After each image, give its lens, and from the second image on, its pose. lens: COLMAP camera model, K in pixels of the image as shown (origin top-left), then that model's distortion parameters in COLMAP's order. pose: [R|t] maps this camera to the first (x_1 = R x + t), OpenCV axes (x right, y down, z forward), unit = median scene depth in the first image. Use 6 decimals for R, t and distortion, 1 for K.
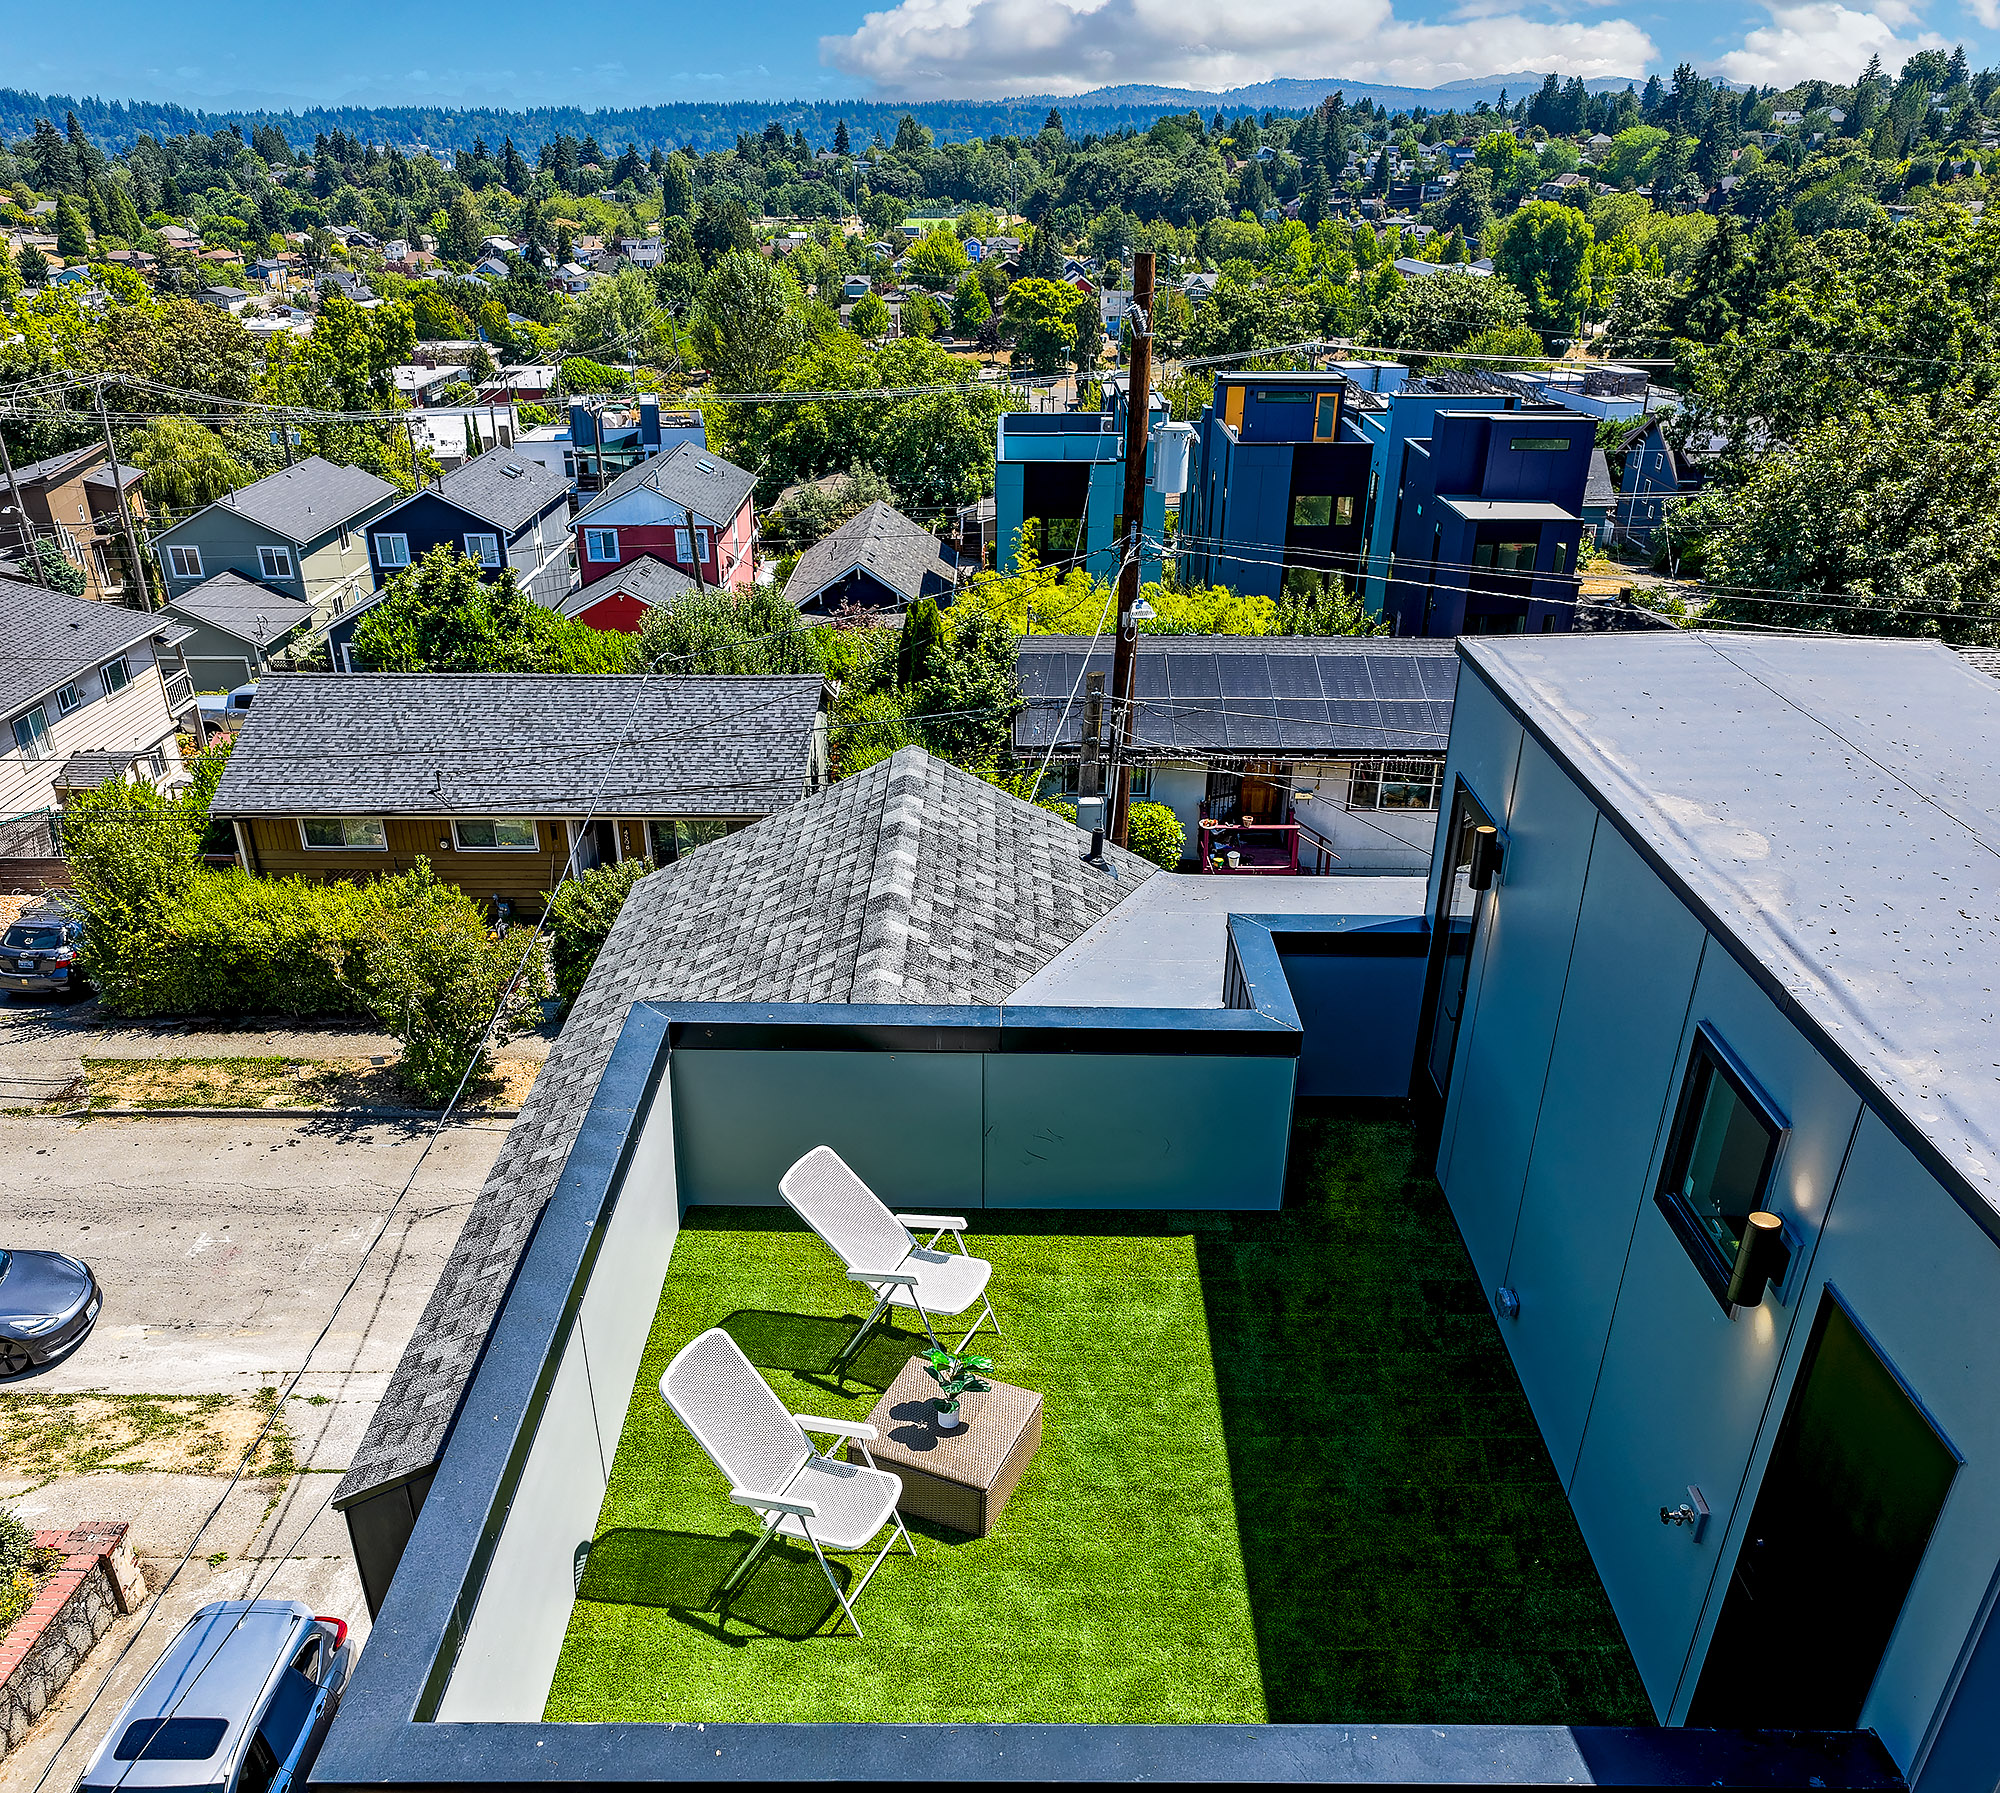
lens RADIAL K [[1658.3, 0, 1000.0], [0, 1658.3, 1113.5], [0, 0, 1]] dist [-0.015066, 0.012679]
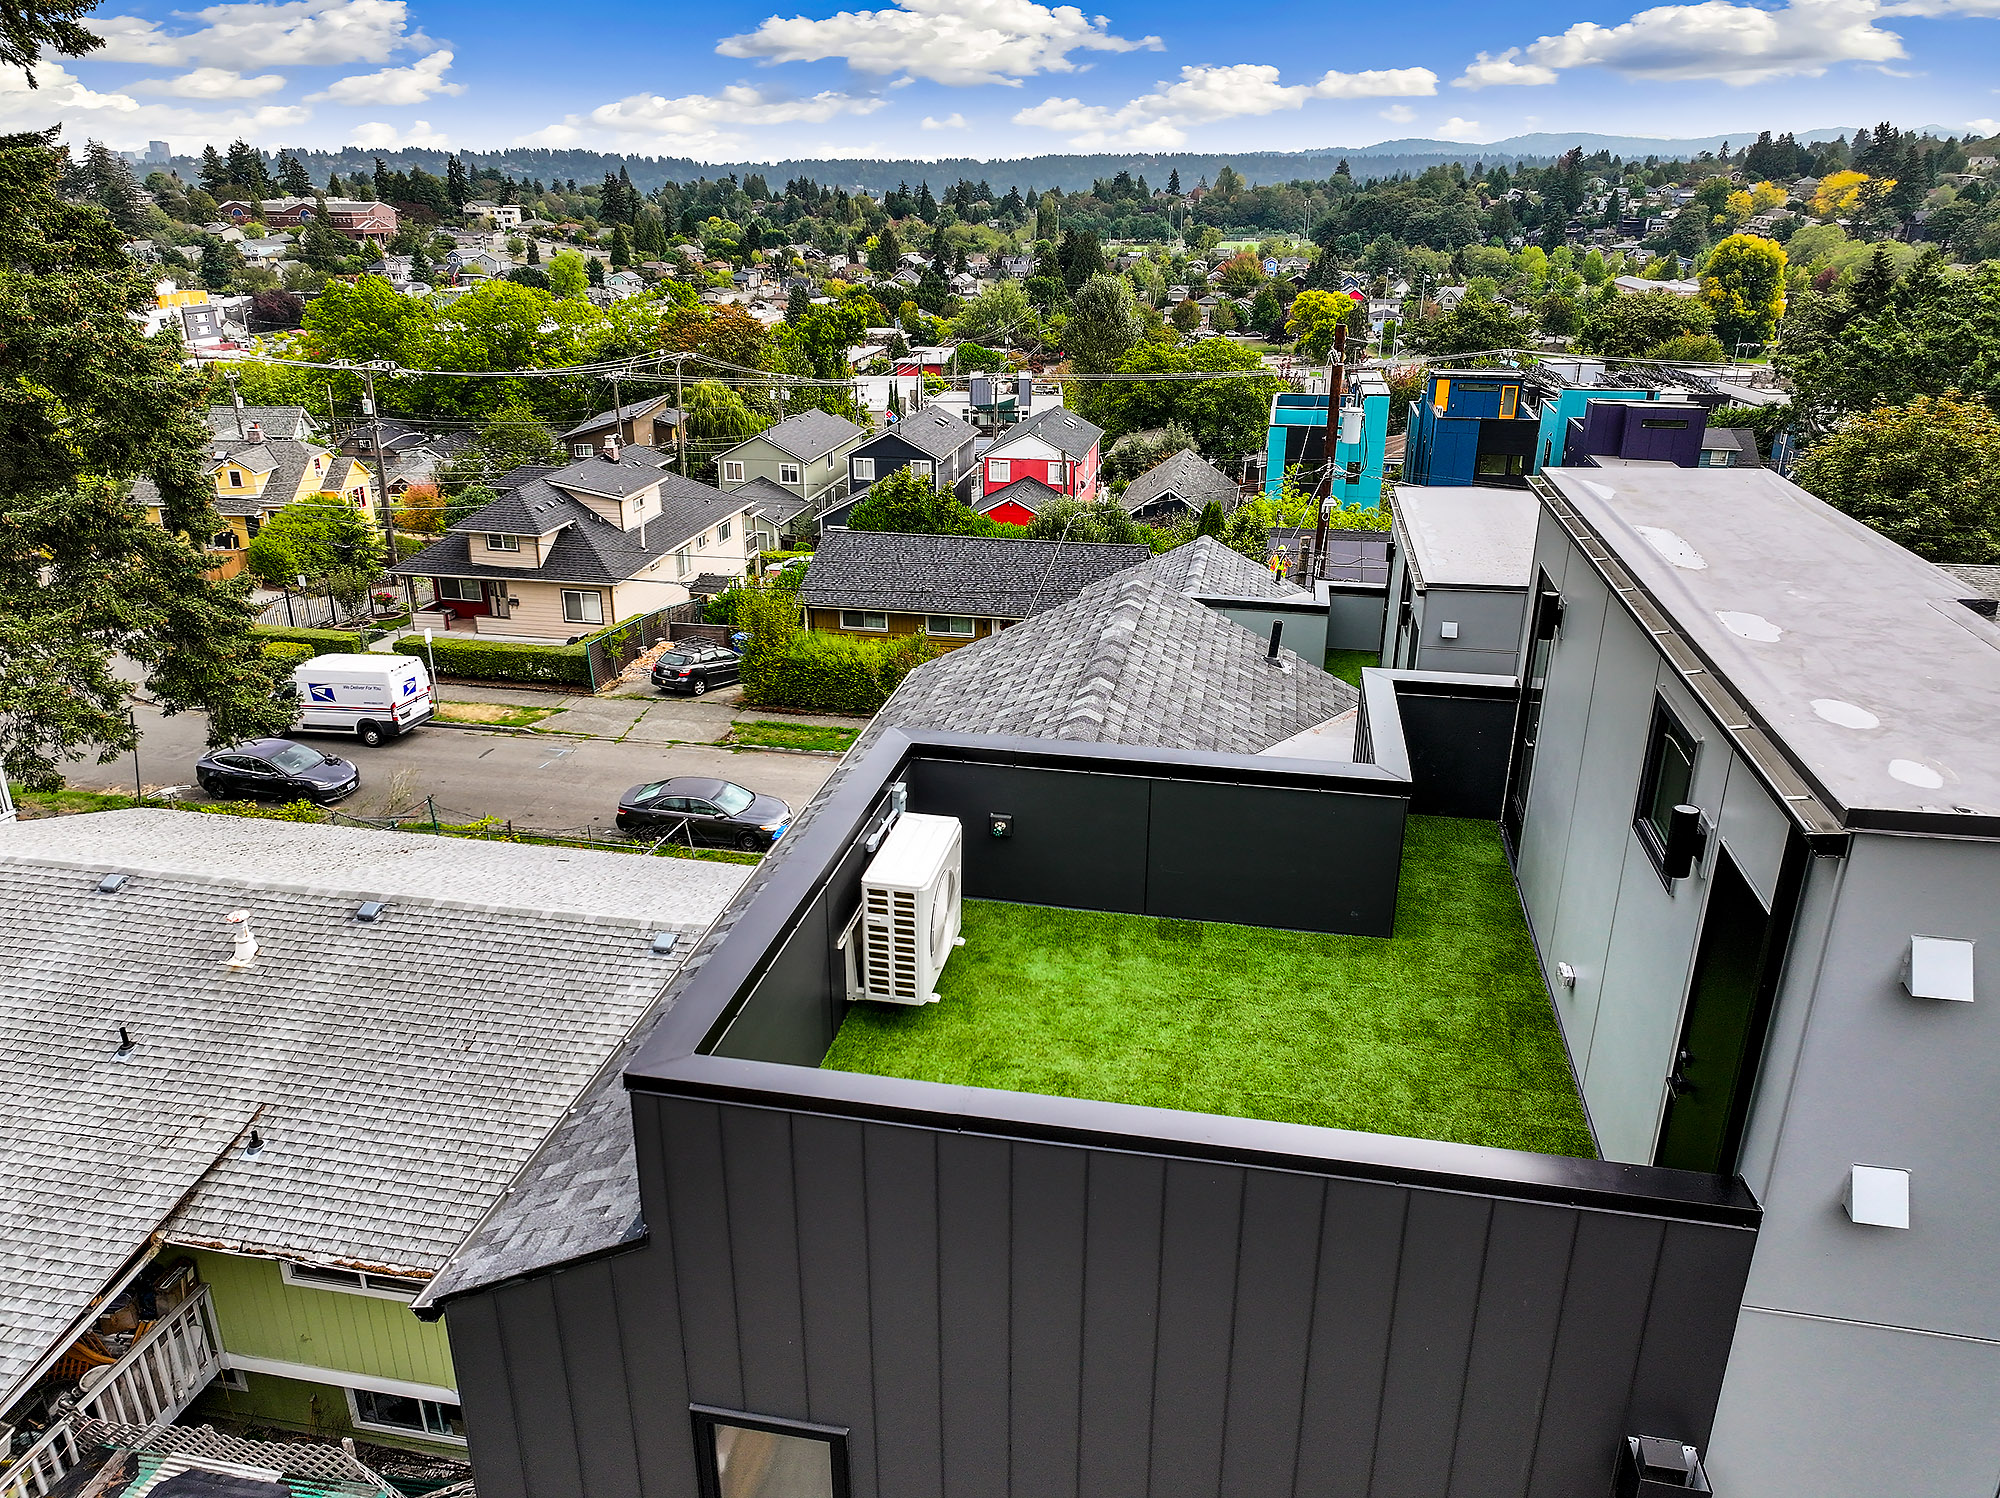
lens RADIAL K [[1388.6, 0, 1005.5], [0, 1388.6, 737.2], [0, 0, 1]] dist [-0.000676, 0.016559]
pose [[0.981184, 0.069736, -0.180039, 0.001969], [-0.096063, 0.985207, -0.141916, 0.016609], [0.167479, 0.156540, 0.973368, -0.042631]]
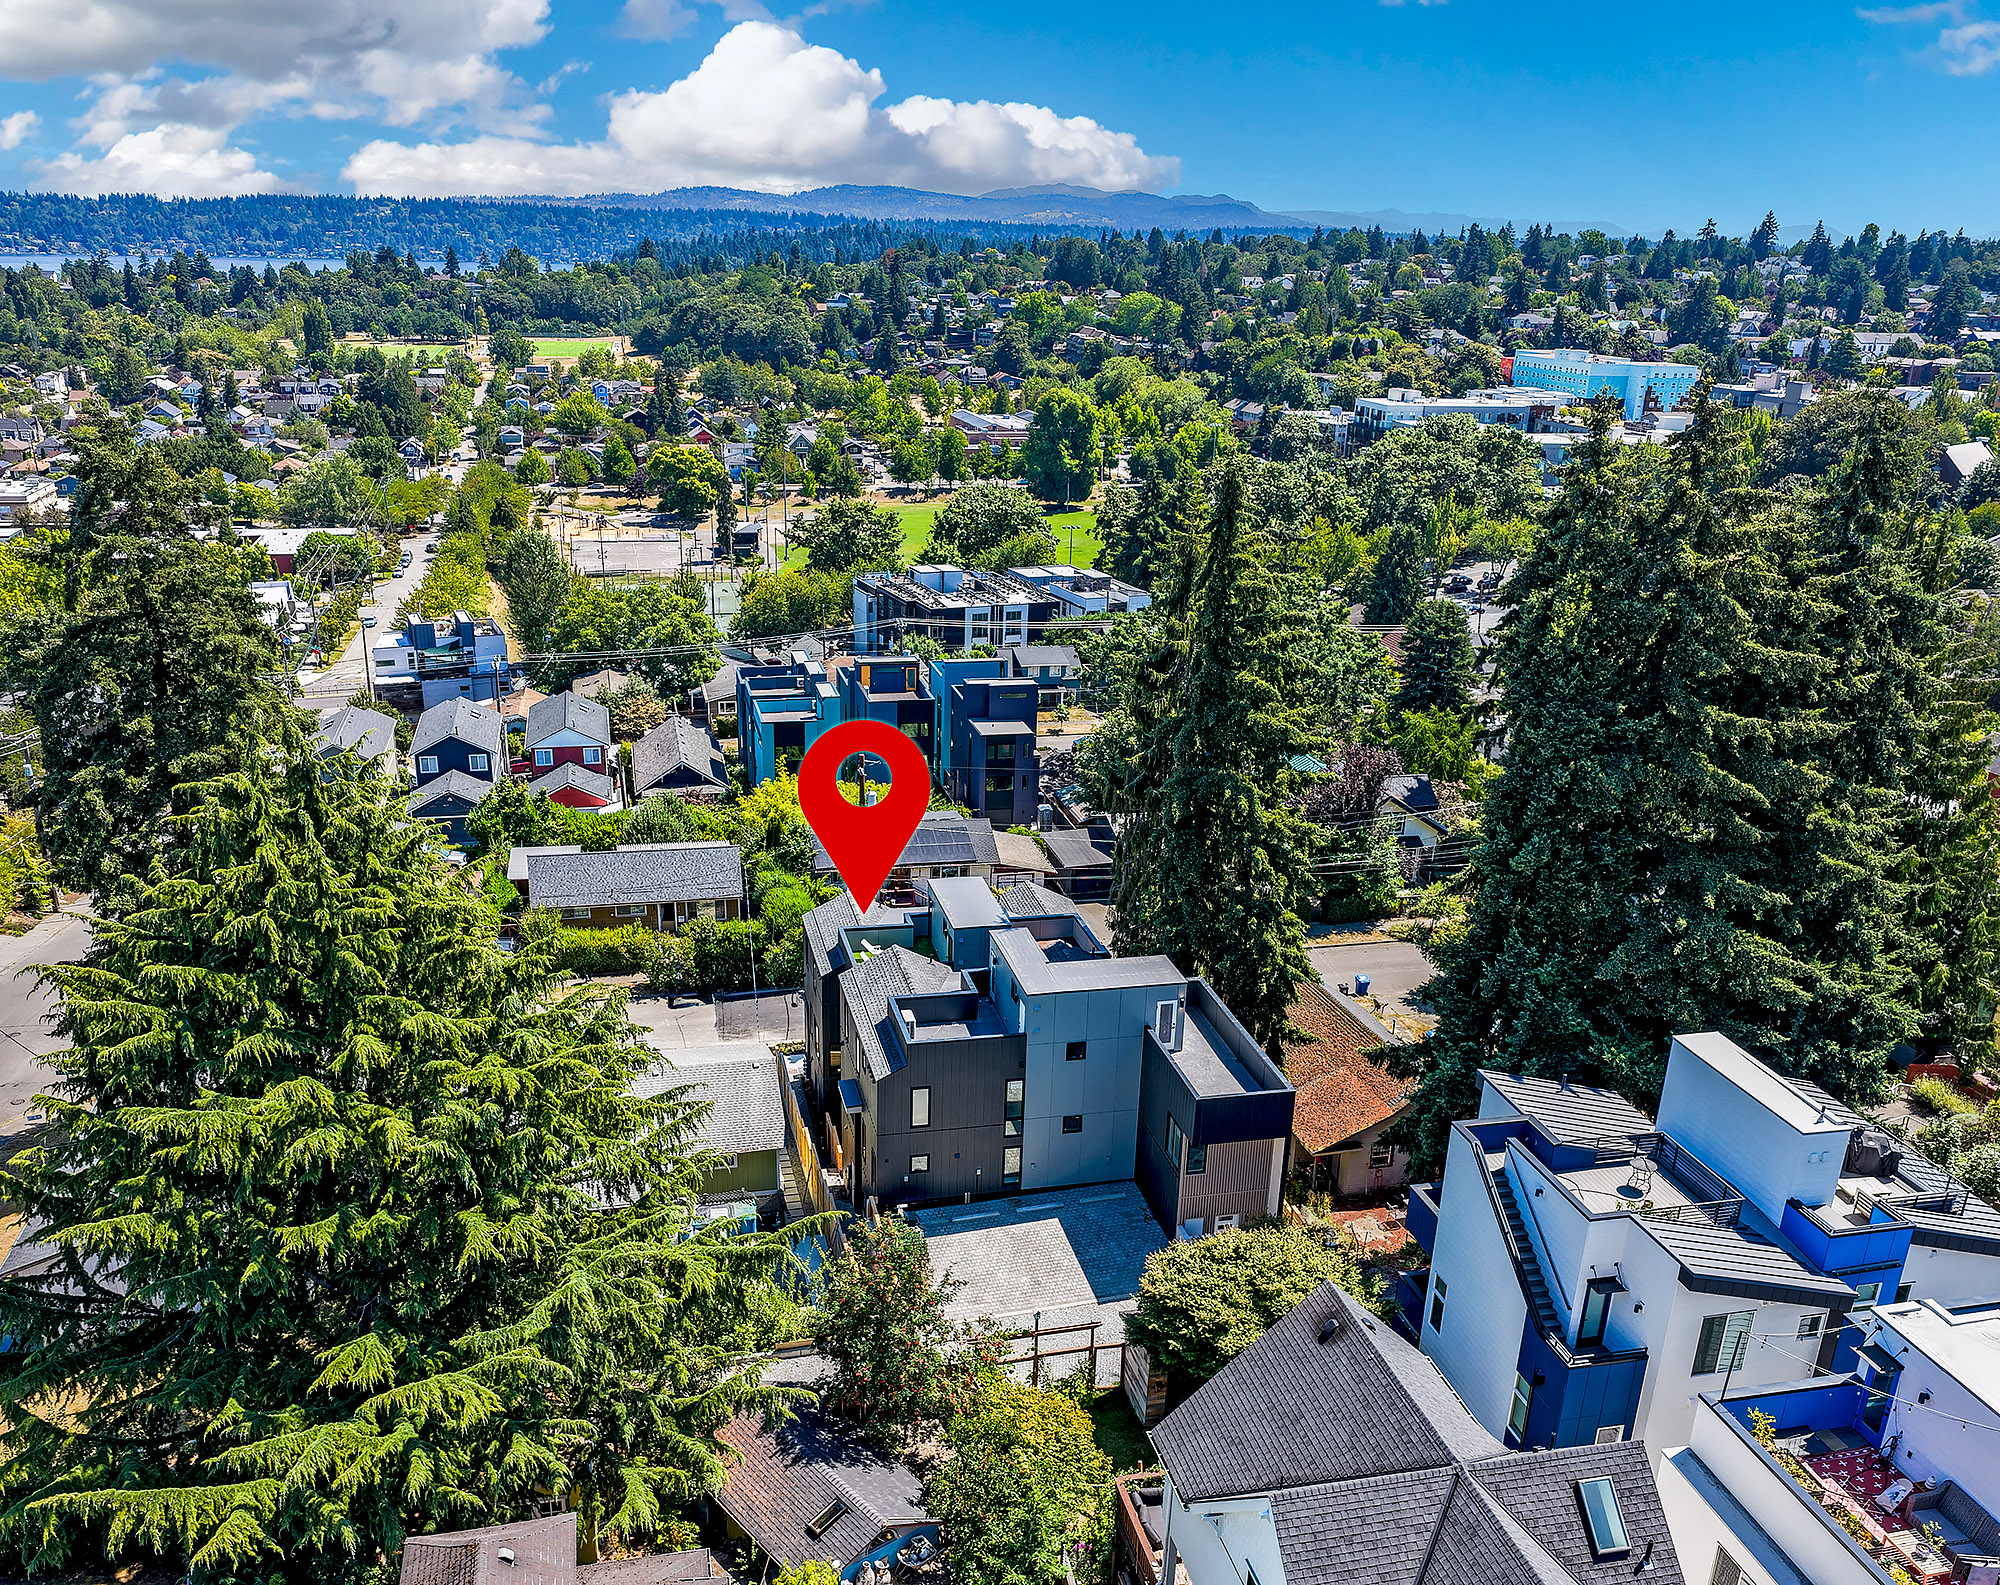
lens RADIAL K [[1654.0, 0, 989.3], [0, 1654.0, 934.0], [0, 0, 1]] dist [-0.010512, 0.016955]
pose [[0.974717, -0.065501, 0.213626, -0.036657], [0.092311, 0.988710, -0.118033, 0.029776], [-0.203482, 0.134769, 0.969759, -0.211970]]
